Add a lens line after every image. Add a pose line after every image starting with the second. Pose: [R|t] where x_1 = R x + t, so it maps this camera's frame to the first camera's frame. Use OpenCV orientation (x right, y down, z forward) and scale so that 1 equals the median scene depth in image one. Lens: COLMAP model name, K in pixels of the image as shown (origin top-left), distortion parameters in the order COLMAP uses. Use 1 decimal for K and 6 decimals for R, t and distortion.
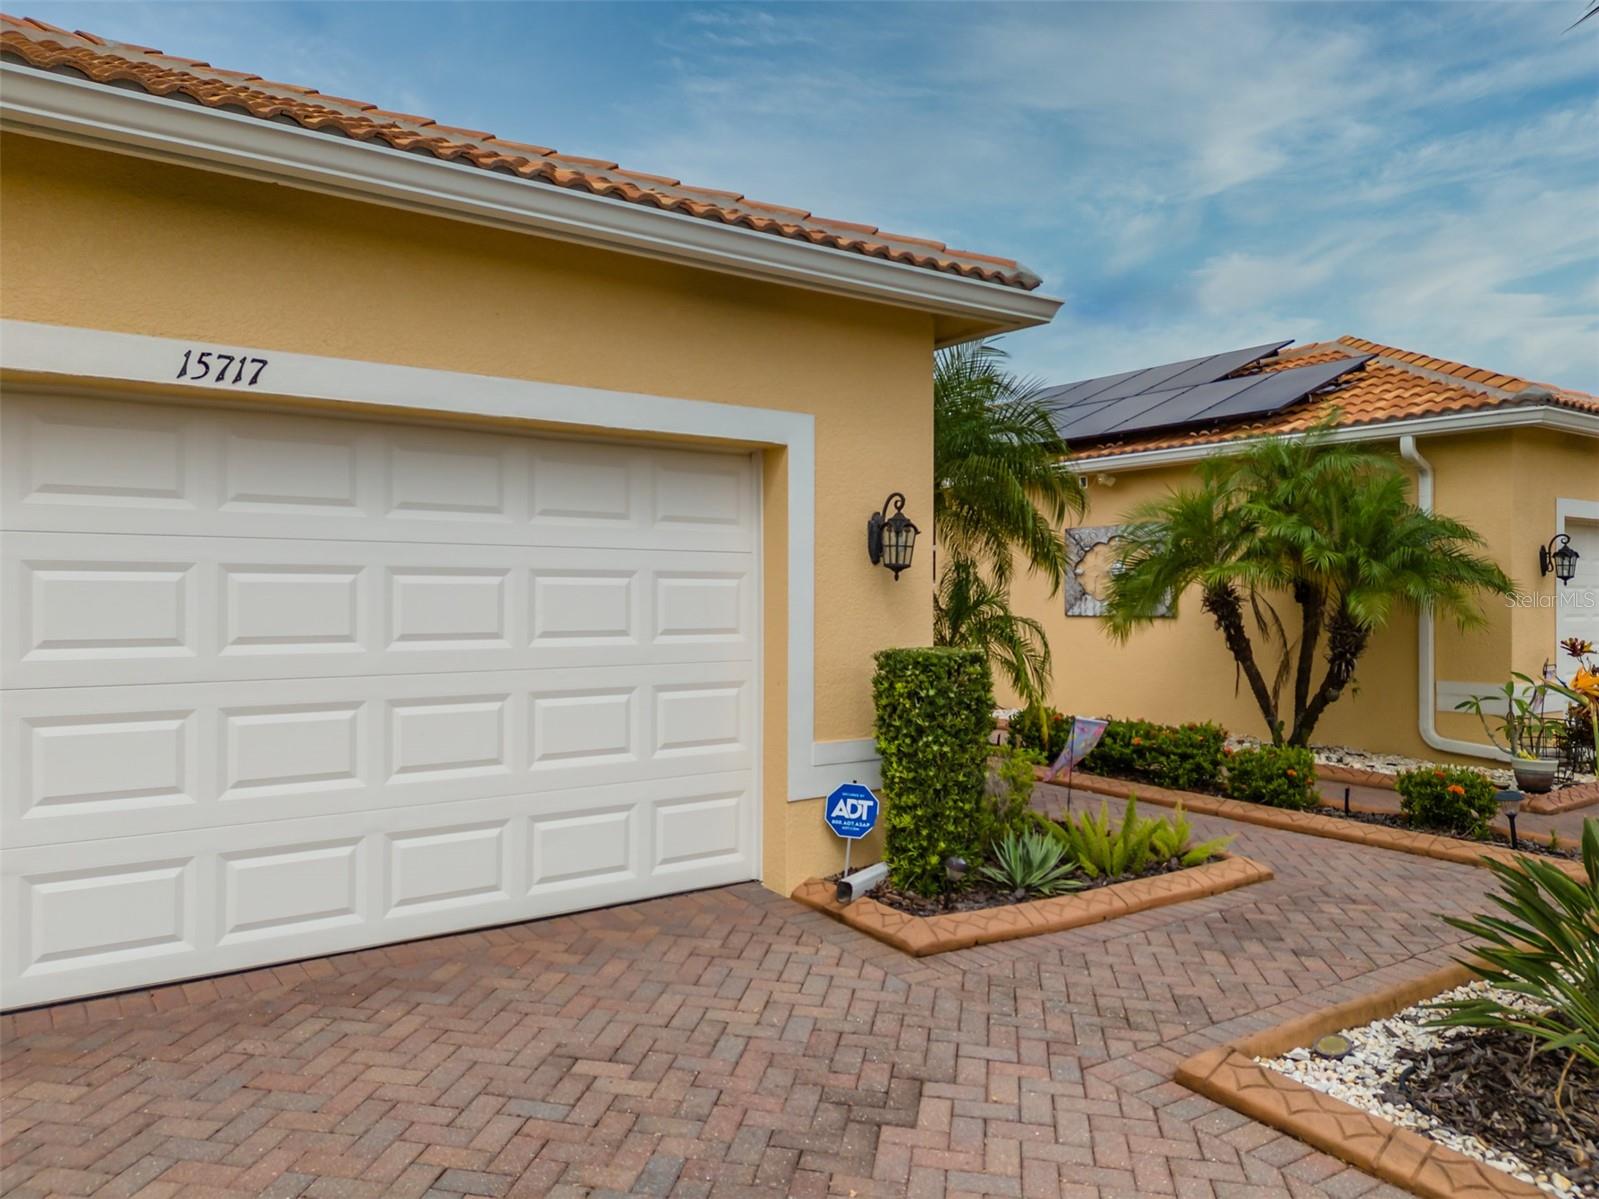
lens RADIAL K [[1170.3, 0, 799.5], [0, 1170.3, 599.5], [0, 0, 1]] dist [0.108871, -0.118969]
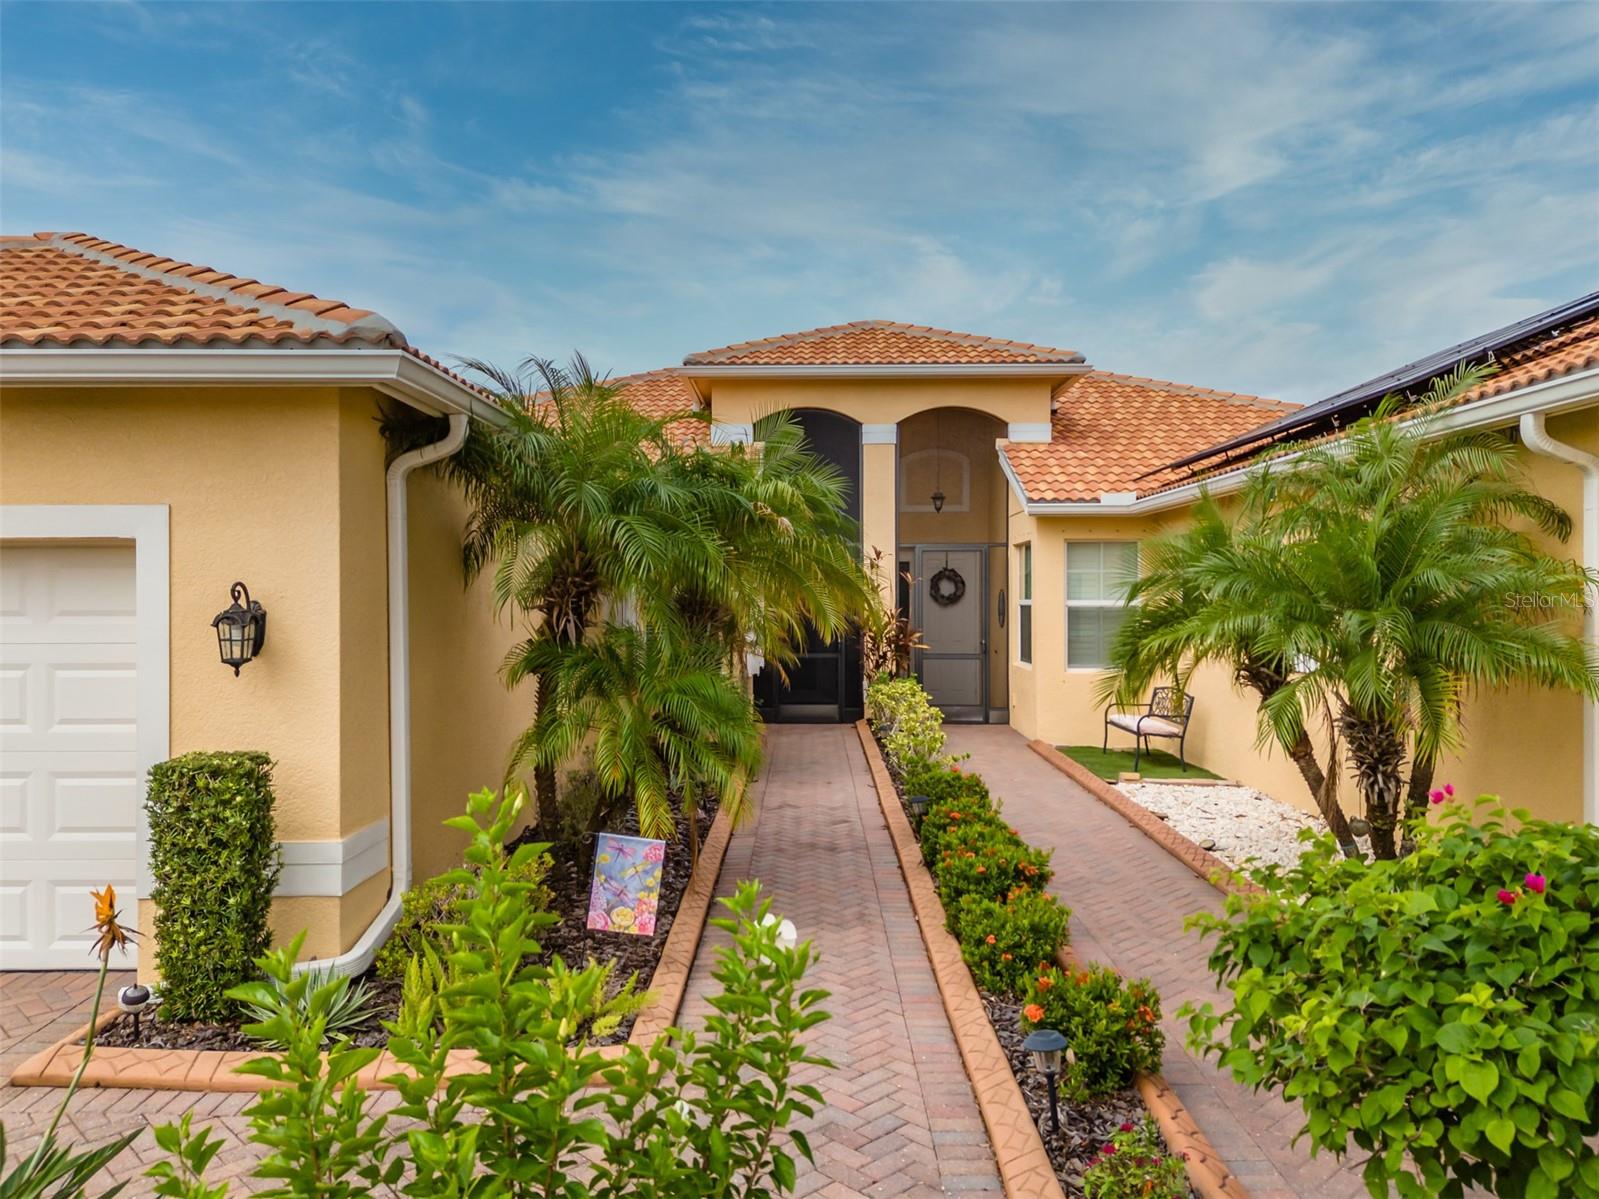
lens RADIAL K [[1170.3, 0, 799.5], [0, 1170.3, 599.5], [0, 0, 1]] dist [0.108871, -0.118969]
pose [[0.807164, 0.002695, -0.590322, 1.017182], [-0.000826, 0.999994, 0.003436, -0.082574], [0.590327, -0.002286, 0.807161, 0.525497]]
